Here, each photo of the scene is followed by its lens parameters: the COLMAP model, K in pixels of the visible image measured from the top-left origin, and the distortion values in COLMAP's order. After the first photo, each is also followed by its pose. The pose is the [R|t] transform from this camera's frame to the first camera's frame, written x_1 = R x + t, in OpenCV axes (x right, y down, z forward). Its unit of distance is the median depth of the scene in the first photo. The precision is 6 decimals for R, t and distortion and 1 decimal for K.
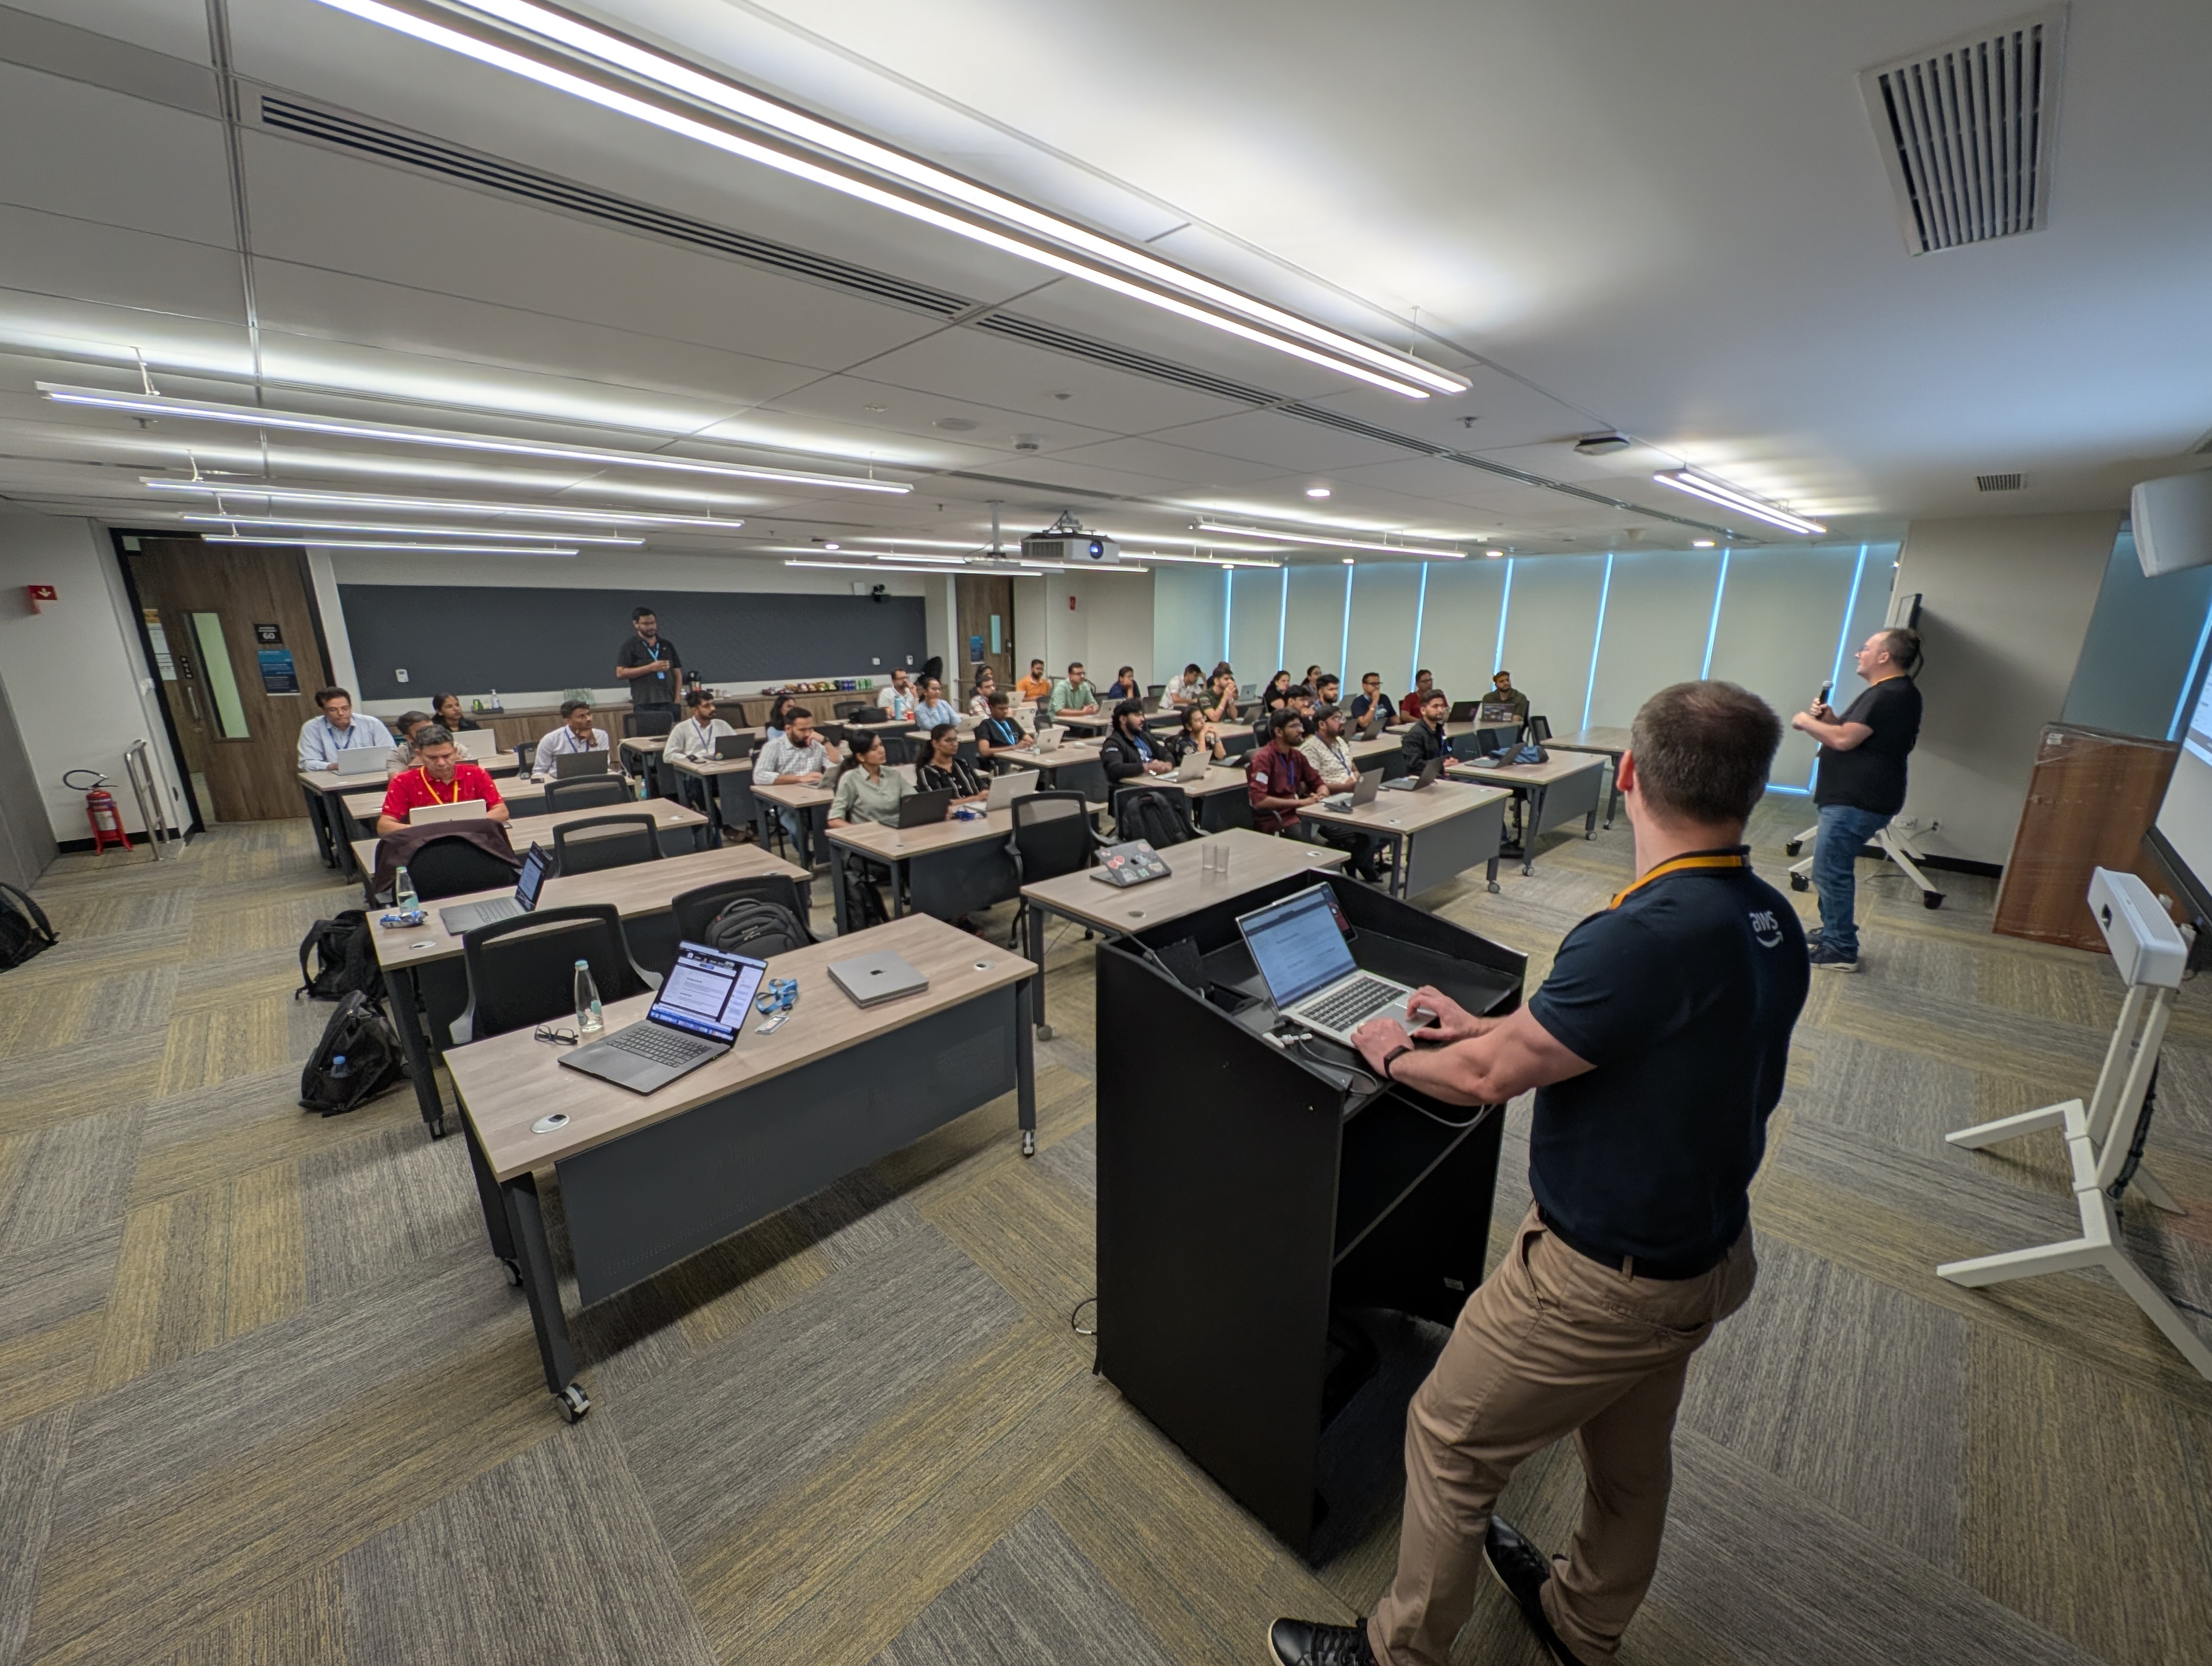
lens RADIAL K [[824.7, 0, 1113.5], [0, 824.7, 828.5], [0, 0, 1]] dist [0.001704, -0.000169]
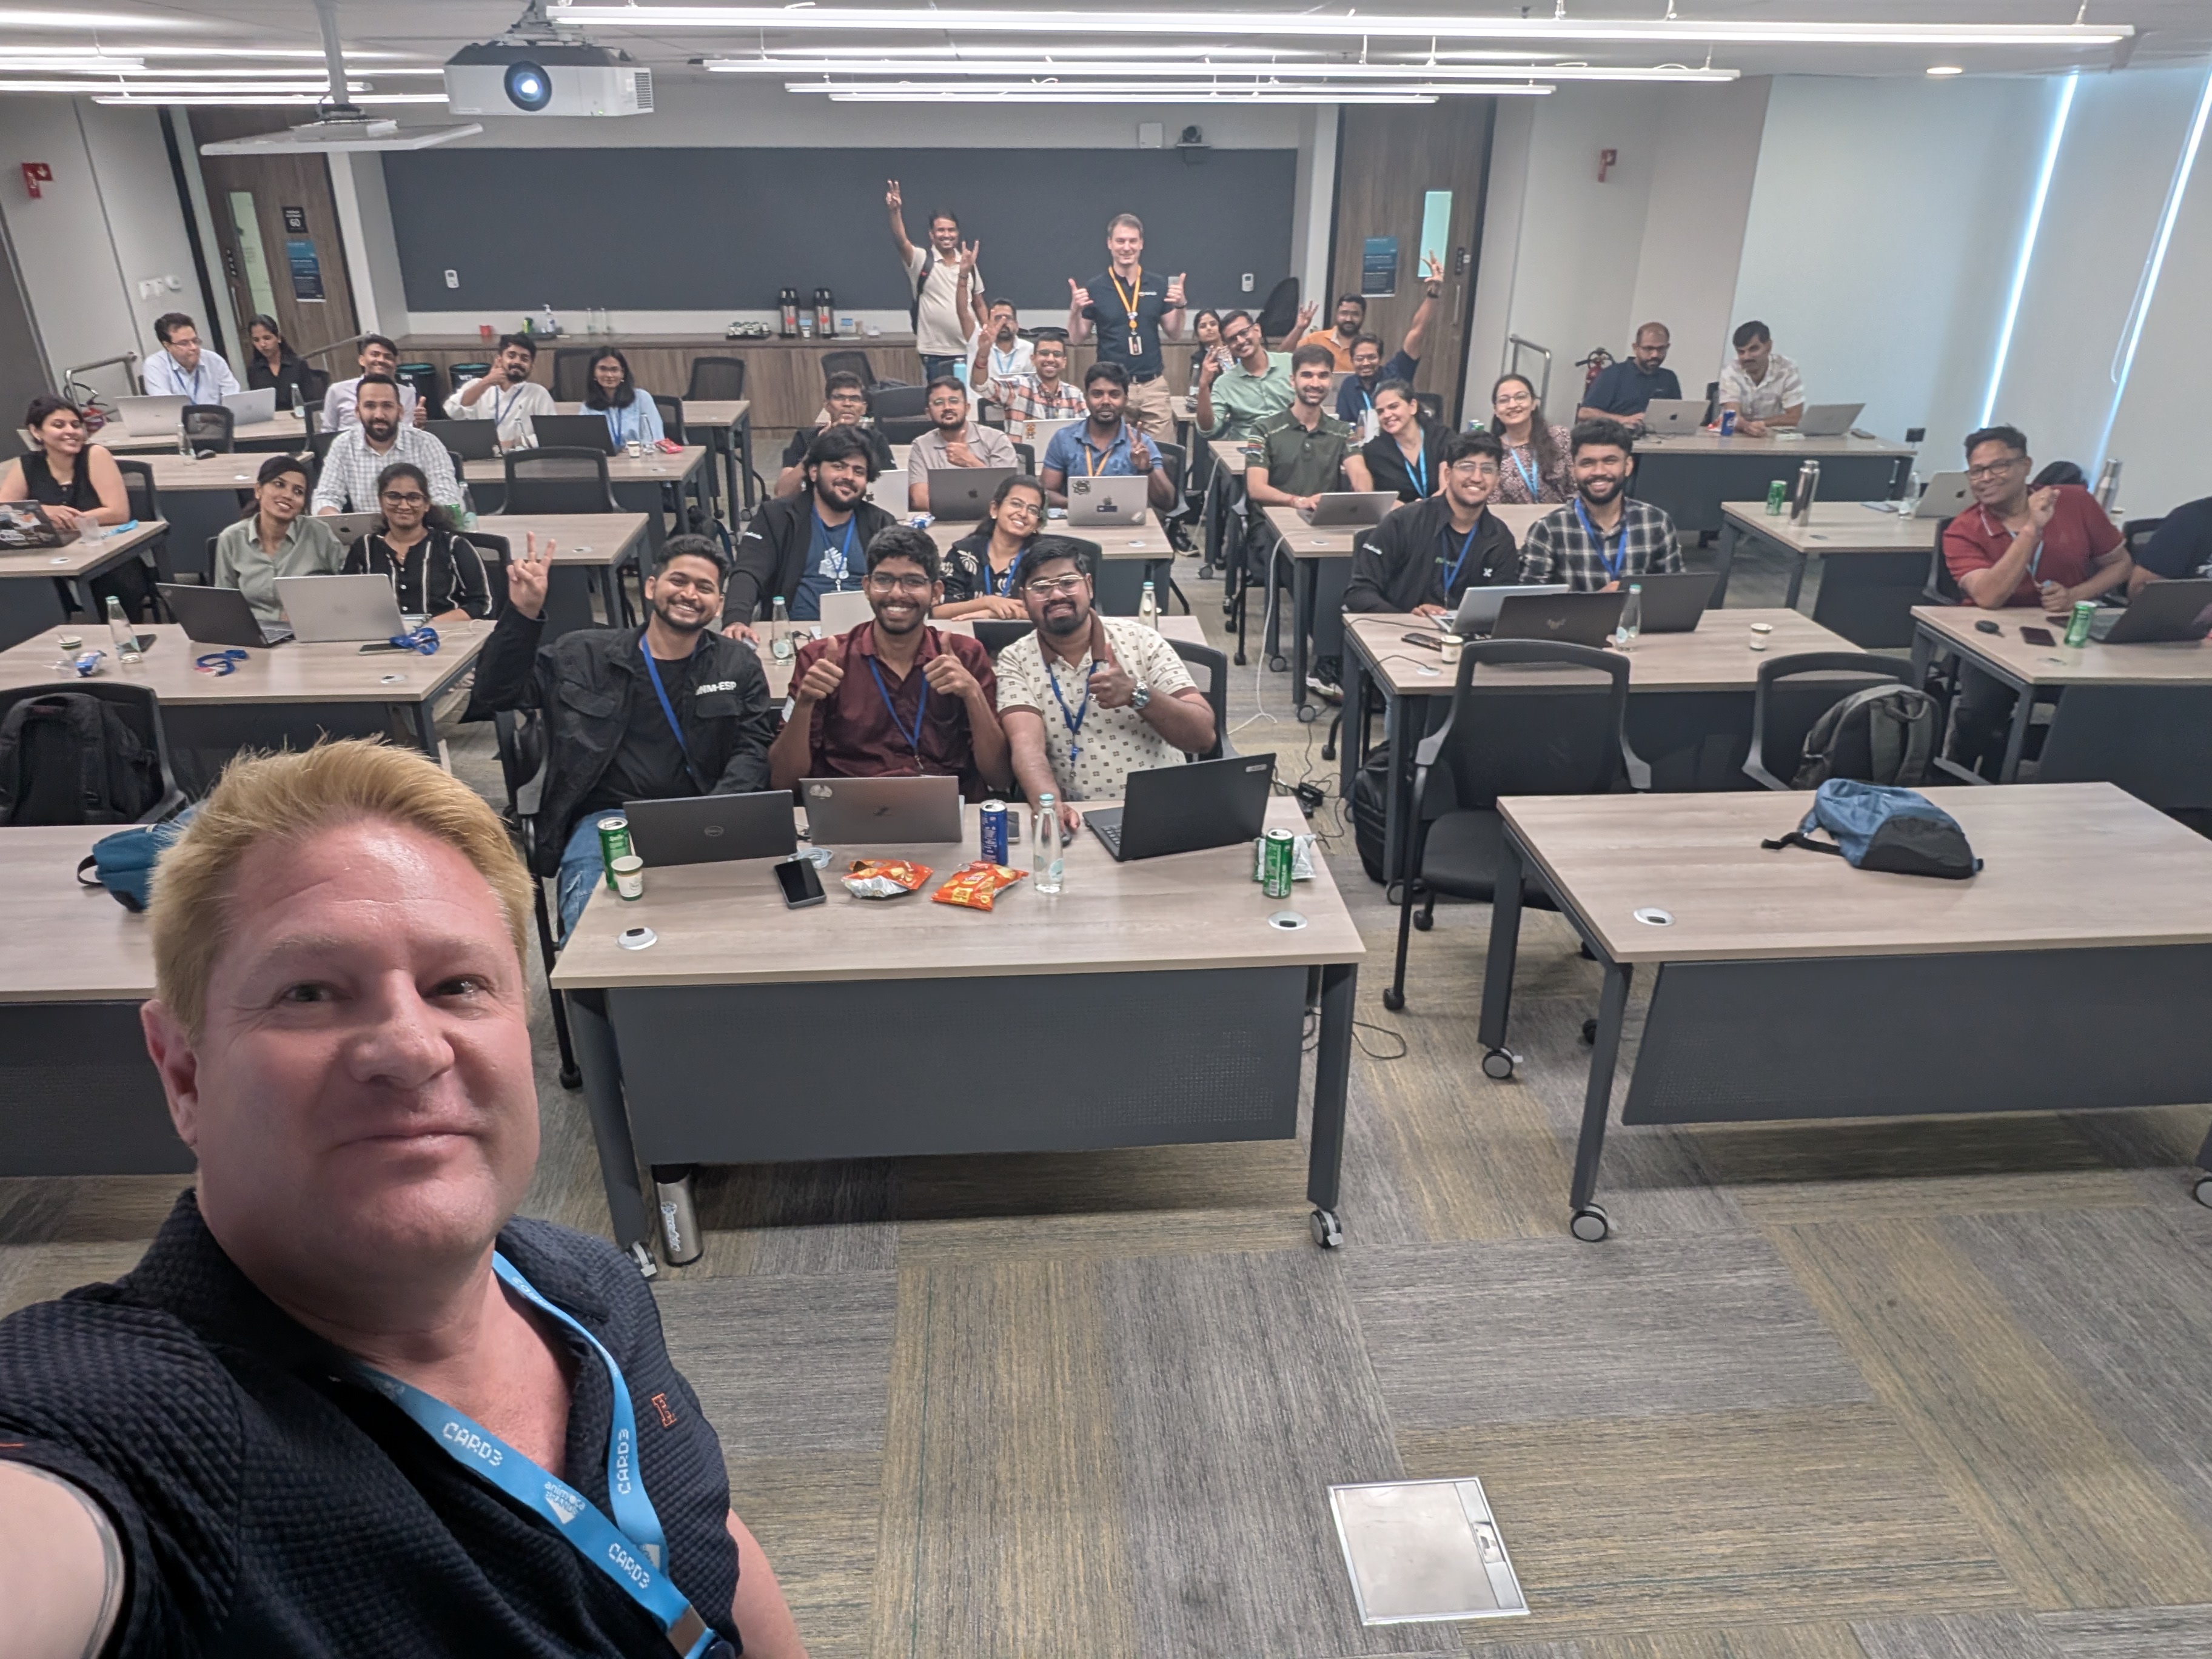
lens RADIAL K [[1422.1, 0, 1091.2], [0, 1422.1, 814.3], [0, 0, 1]] dist [-0.029006, 0.013568]
pose [[0.752287, 0.278048, -0.597289, 0.377843], [-0.166399, 0.957377, 0.236095, -0.102942], [0.637476, -0.078223, 0.766489, 0.313977]]
